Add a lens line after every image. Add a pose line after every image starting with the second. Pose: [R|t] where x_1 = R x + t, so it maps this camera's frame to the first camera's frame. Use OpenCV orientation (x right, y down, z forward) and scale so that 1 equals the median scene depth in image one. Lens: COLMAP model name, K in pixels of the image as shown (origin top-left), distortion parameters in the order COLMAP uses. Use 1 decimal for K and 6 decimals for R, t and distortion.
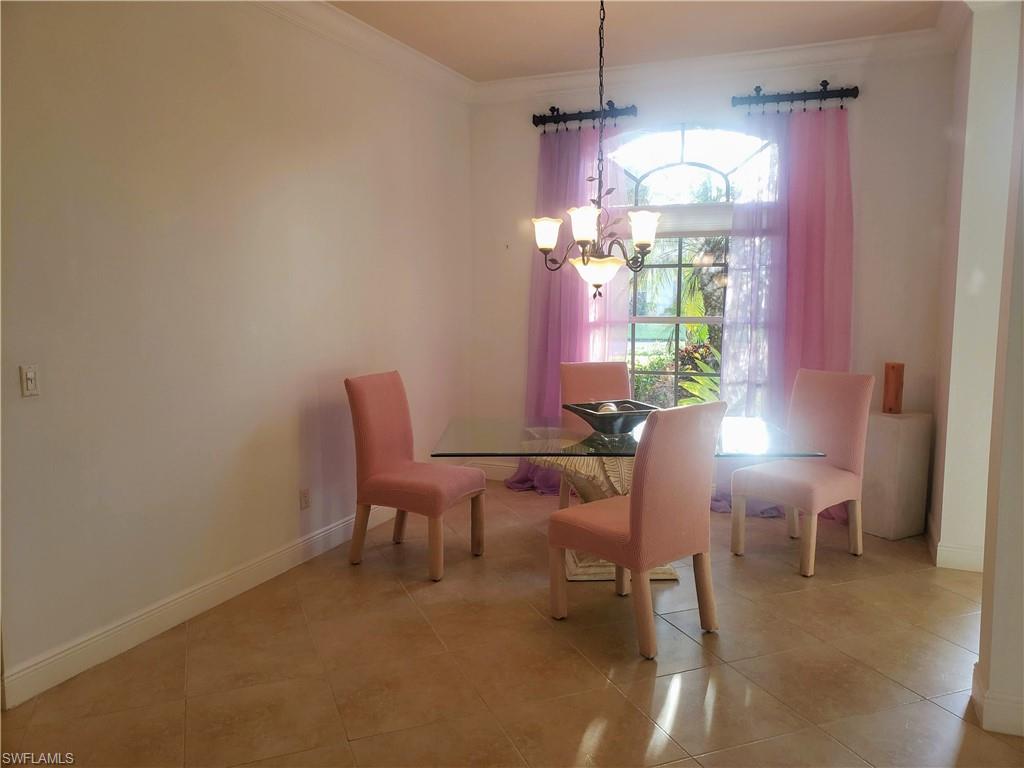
lens RADIAL K [[767.3, 0, 511.7], [0, 767.3, 398.2], [0, 0, 1]] dist [0.004127, -0.003089]
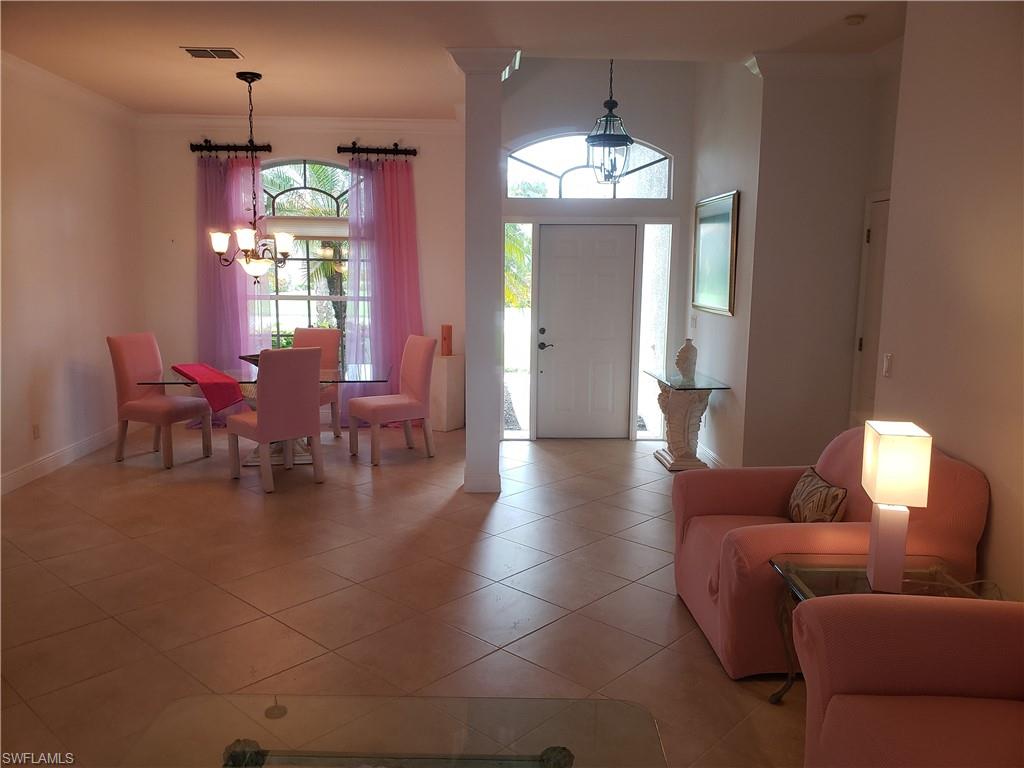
lens RADIAL K [[767.3, 0, 511.7], [0, 767.3, 398.2], [0, 0, 1]] dist [0.004127, -0.003089]
pose [[0.891682, -0.057982, 0.448934, -0.121726], [0.043149, 0.998134, 0.043212, 0.049184], [-0.450601, -0.019160, 0.892520, -0.555325]]
